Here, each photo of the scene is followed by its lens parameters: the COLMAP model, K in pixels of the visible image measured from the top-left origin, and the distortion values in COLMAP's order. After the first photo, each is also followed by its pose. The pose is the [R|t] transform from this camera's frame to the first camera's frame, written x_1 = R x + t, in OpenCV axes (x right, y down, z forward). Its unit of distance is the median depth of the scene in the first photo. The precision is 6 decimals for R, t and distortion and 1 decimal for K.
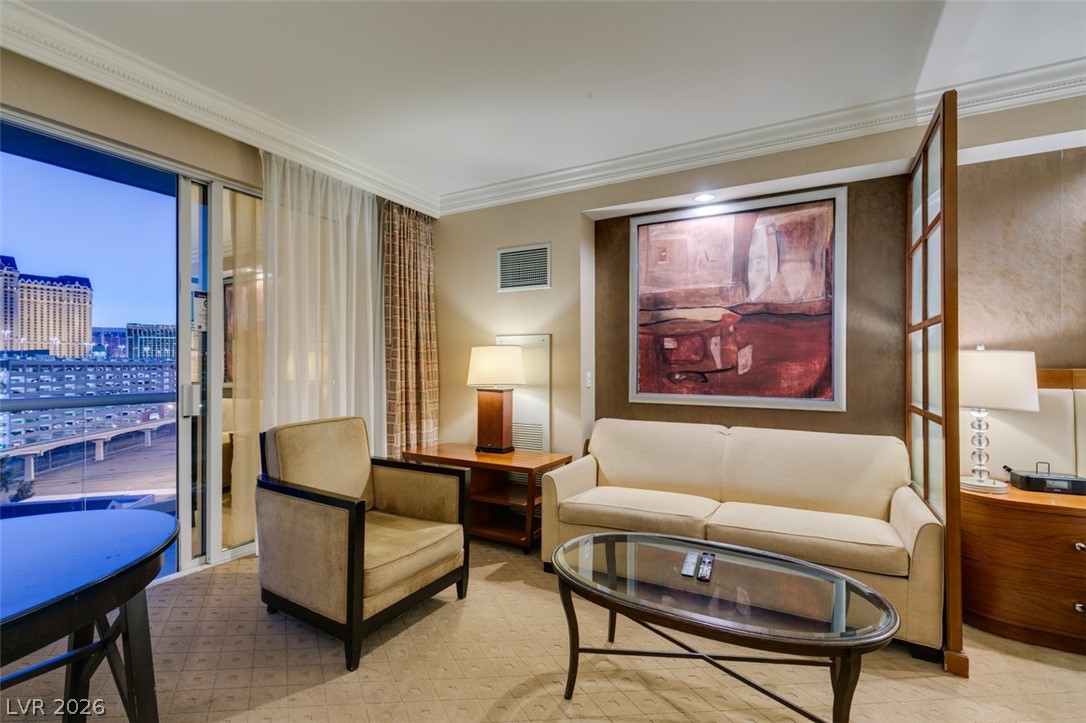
lens RADIAL K [[488.5, 0, 550.3], [0, 488.5, 363.1], [0, 0, 1]] dist [0.000103, 0.000374]
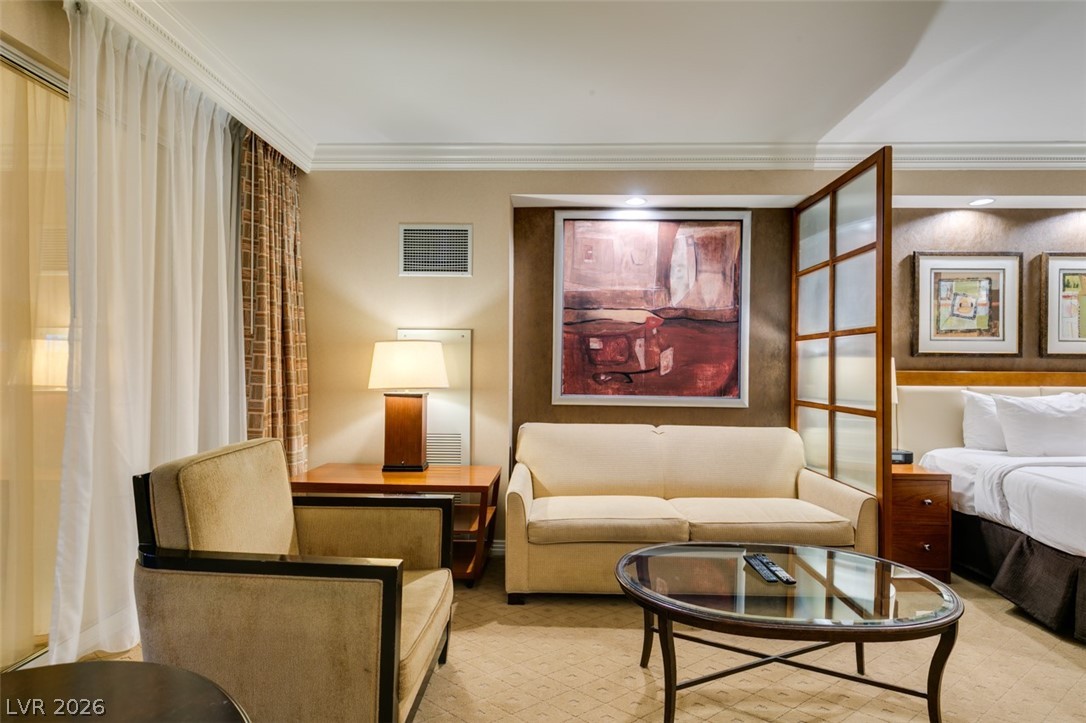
lens RADIAL K [[492.3, 0, 543.0], [0, 492.3, 361.5], [0, 0, 1]] dist [0.003483, -0.000162]
pose [[0.888461, 0.010411, 0.458834, -0.316267], [-0.009813, 0.999945, -0.003686, 0.000067], [-0.458847, -0.001228, 0.888514, 0.174766]]
